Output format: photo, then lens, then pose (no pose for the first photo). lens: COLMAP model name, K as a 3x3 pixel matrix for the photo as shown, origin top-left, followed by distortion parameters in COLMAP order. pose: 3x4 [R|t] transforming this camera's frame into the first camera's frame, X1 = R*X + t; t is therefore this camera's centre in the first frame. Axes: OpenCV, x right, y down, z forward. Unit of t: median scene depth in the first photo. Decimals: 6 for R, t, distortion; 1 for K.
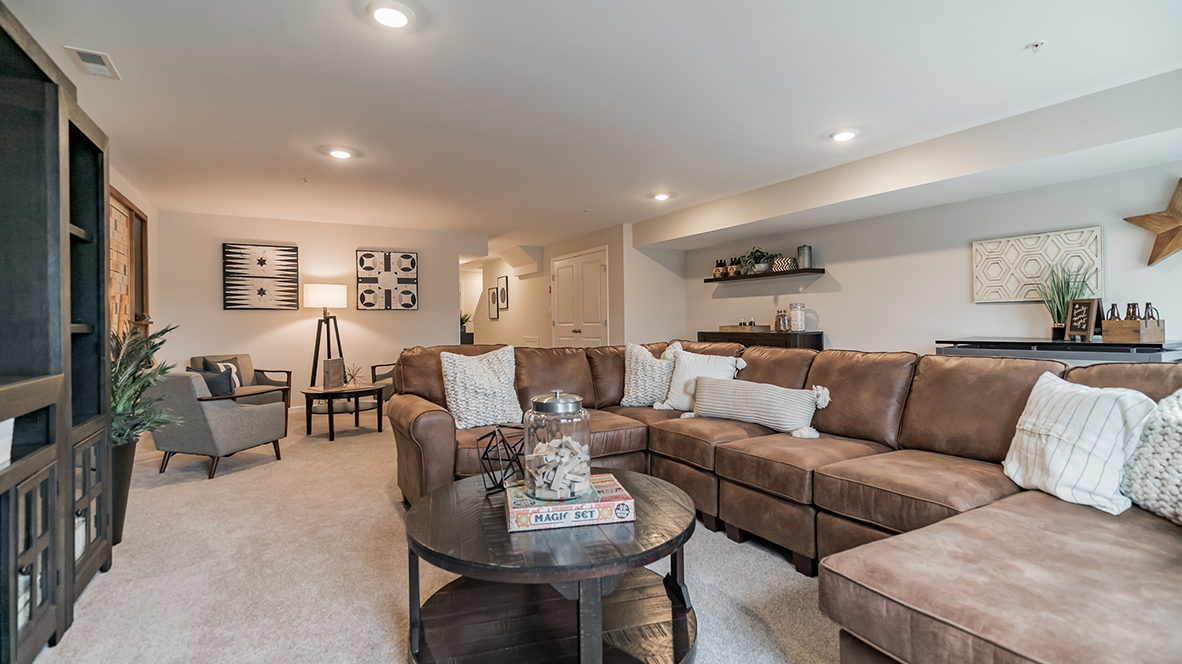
lens RADIAL K [[565.6, 0, 593.4], [0, 565.6, 318.8], [0, 0, 1]] dist [0.051026, -0.000111]
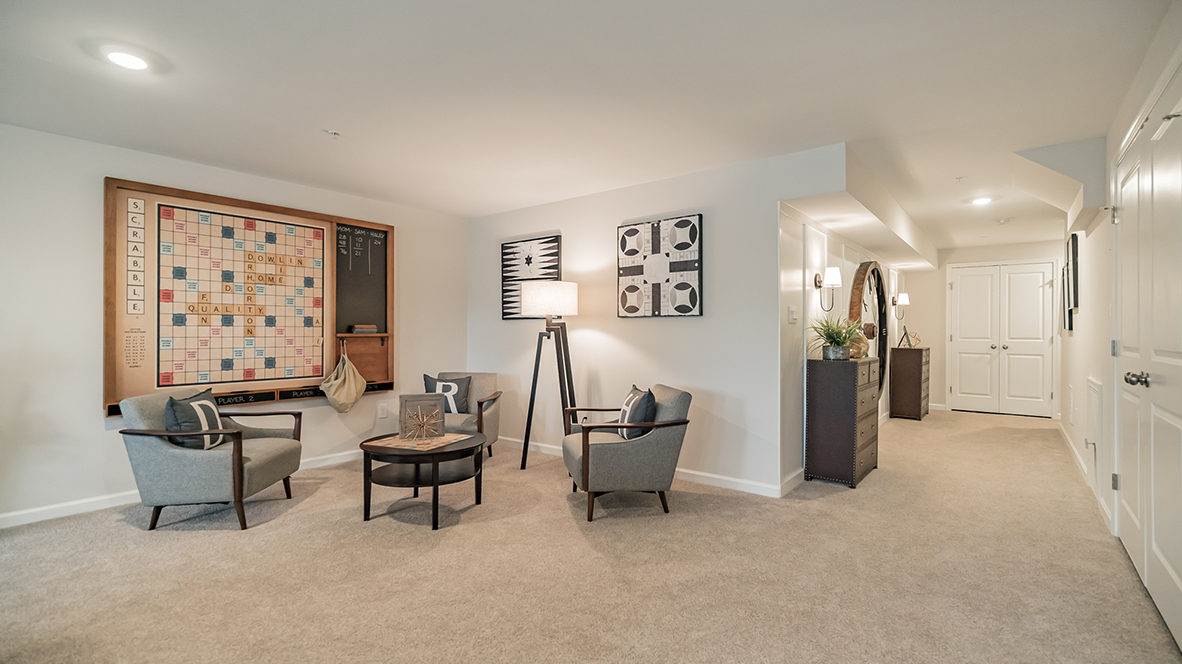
lens RADIAL K [[531.4, 0, 589.2], [0, 531.4, 330.9], [0, 0, 1]] dist [-0.001570, 0.000167]
pose [[0.372973, 0.011211, -0.927774, 0.157556], [-0.000372, 0.999929, 0.011933, -0.008462], [0.927842, -0.004105, 0.372951, 0.820892]]
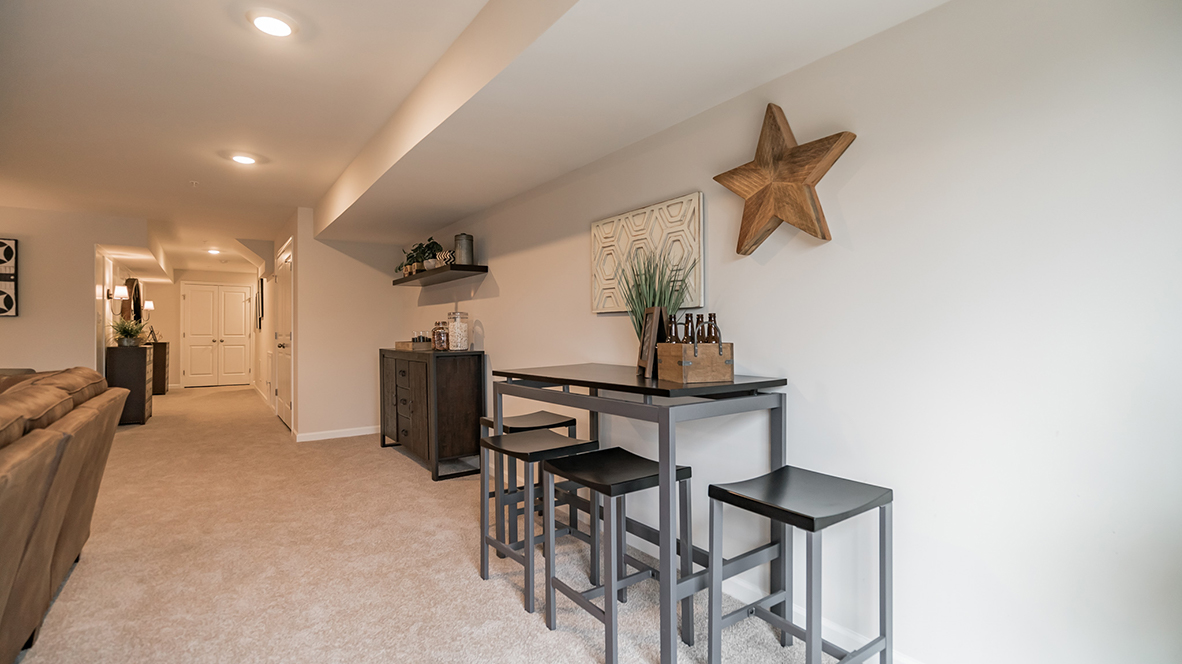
lens RADIAL K [[531.4, 0, 589.2], [0, 531.4, 330.9], [0, 0, 1]] dist [-0.001570, 0.000167]
pose [[0.994770, 0.008865, 0.101750, 0.425499], [-0.009086, 0.999957, 0.001710, -0.005401], [-0.101731, -0.002625, 0.994809, 0.272965]]
